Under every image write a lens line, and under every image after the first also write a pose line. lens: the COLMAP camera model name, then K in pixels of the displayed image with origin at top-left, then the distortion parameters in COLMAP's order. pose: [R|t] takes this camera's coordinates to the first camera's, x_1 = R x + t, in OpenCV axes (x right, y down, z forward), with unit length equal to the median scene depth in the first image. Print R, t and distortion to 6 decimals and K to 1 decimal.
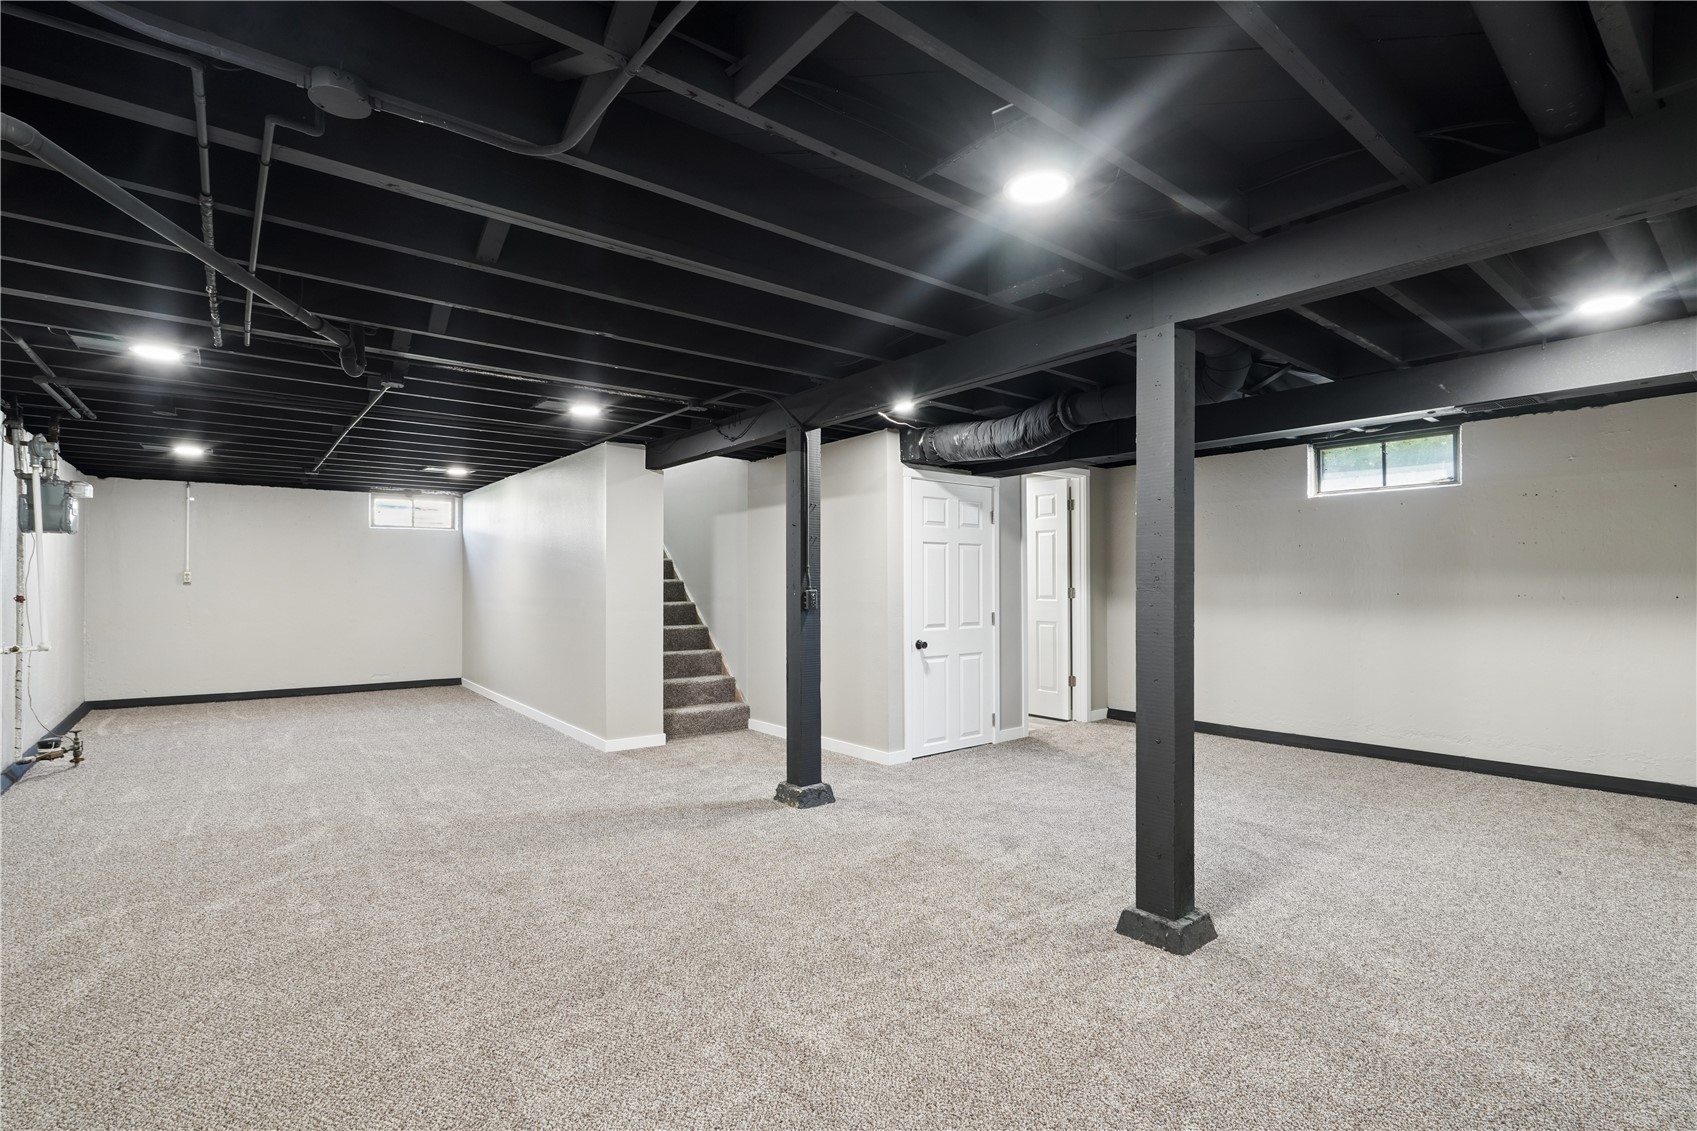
lens RADIAL K [[771.2, 0, 849.6], [0, 771.2, 575.4], [0, 0, 1]] dist [0.000138, 0.000348]
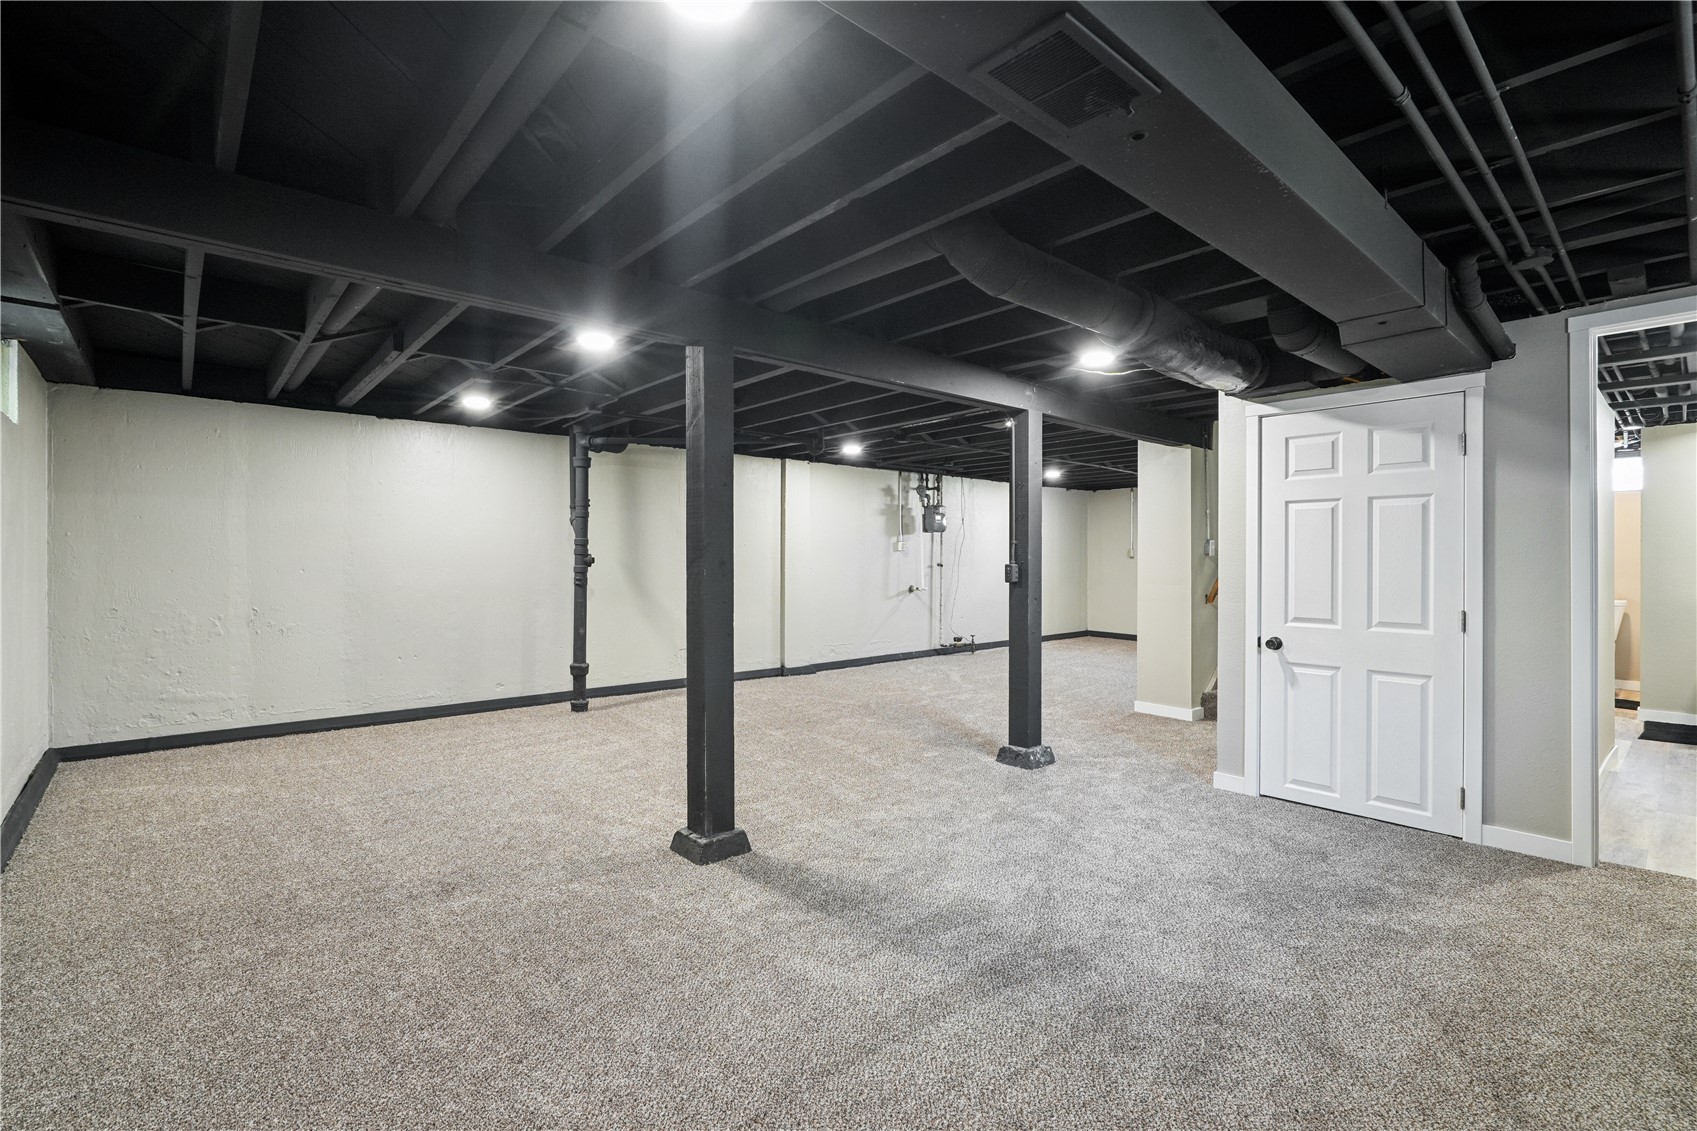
lens RADIAL K [[771.2, 0, 849.6], [0, 771.2, 575.4], [0, 0, 1]] dist [0.000138, 0.000348]
pose [[0.053567, 0.023452, -0.998289, 0.787071], [0.005956, 0.999699, 0.023805, 0.006083], [0.998546, -0.007221, 0.053412, 0.559518]]
